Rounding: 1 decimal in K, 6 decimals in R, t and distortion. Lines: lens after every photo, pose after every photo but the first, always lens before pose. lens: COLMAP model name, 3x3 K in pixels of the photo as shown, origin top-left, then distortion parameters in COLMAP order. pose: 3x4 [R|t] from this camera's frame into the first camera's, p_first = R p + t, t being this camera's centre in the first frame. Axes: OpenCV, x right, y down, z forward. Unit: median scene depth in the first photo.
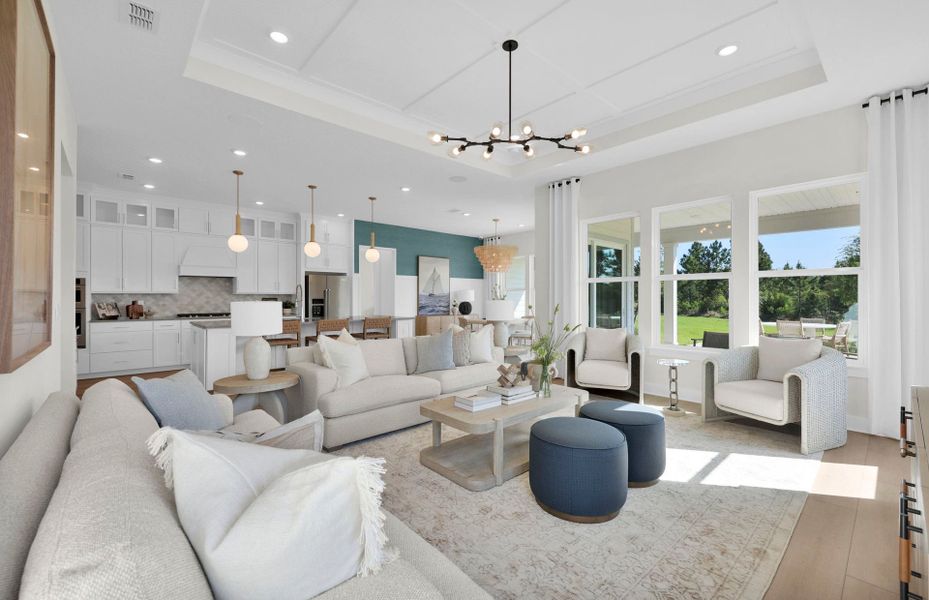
lens RADIAL K [[398.7, 0, 466.6], [0, 398.7, 297.7], [0, 0, 1]] dist [-0.002823, -0.000408]
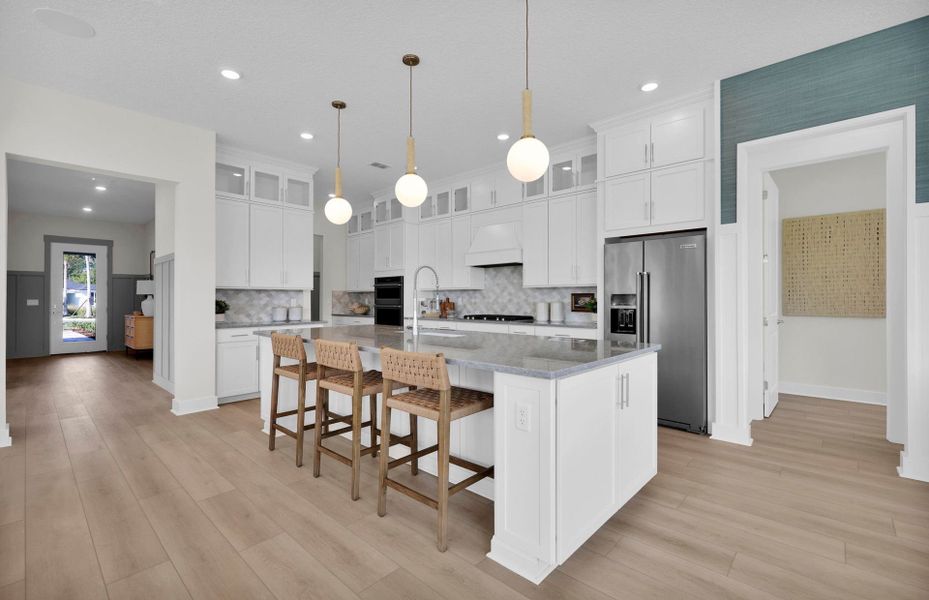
lens RADIAL K [[398.7, 0, 469.4], [0, 398.7, 297.5], [0, 0, 1]] dist [-0.002823, -0.000408]
pose [[0.103679, -0.000002, -0.994611, 0.074059], [0.003208, 0.999995, 0.000333, 0.006172], [0.994606, -0.003225, 0.103678, 0.864122]]
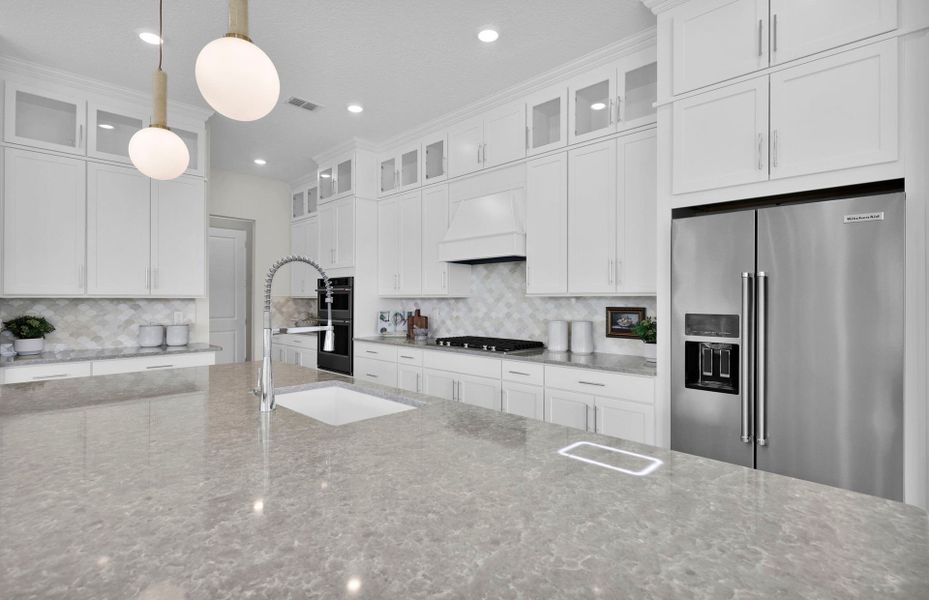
lens RADIAL K [[447.9, 0, 466.8], [0, 447.9, 298.7], [0, 0, 1]] dist [-0.000548, 0.000099]
pose [[0.066982, -0.001305, -0.997753, -0.128412], [0.000213, 0.999999, -0.001294, -0.007242], [0.997754, -0.000126, 0.066982, 0.931720]]
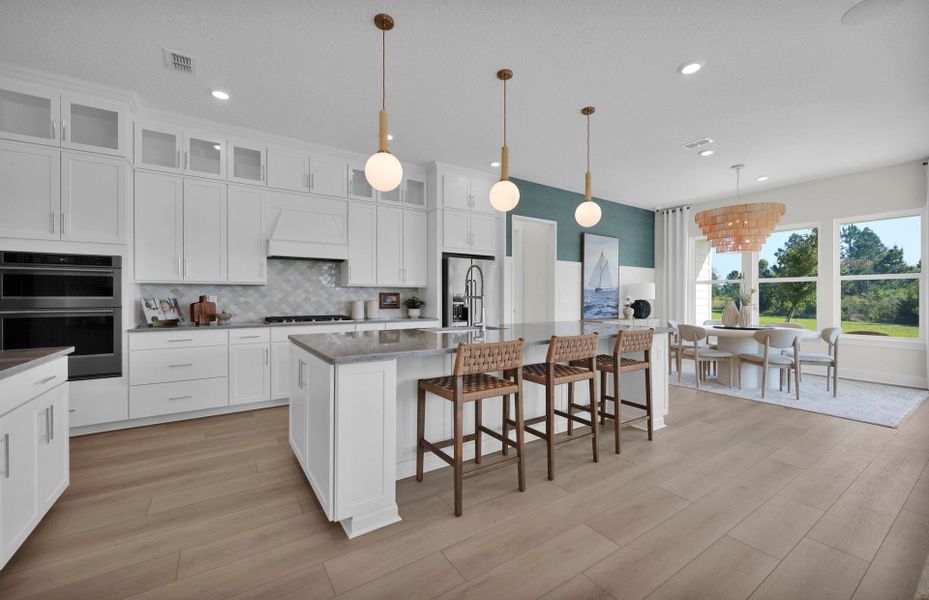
lens RADIAL K [[372.7, 0, 451.7], [0, 372.7, 298.8], [0, 0, 1]] dist [-0.000624, -0.000177]
pose [[0.987242, 0.002129, -0.159211, -0.322286], [-0.001429, 0.999989, 0.004512, 0.008281], [0.159219, -0.004226, 0.987234, 0.438942]]
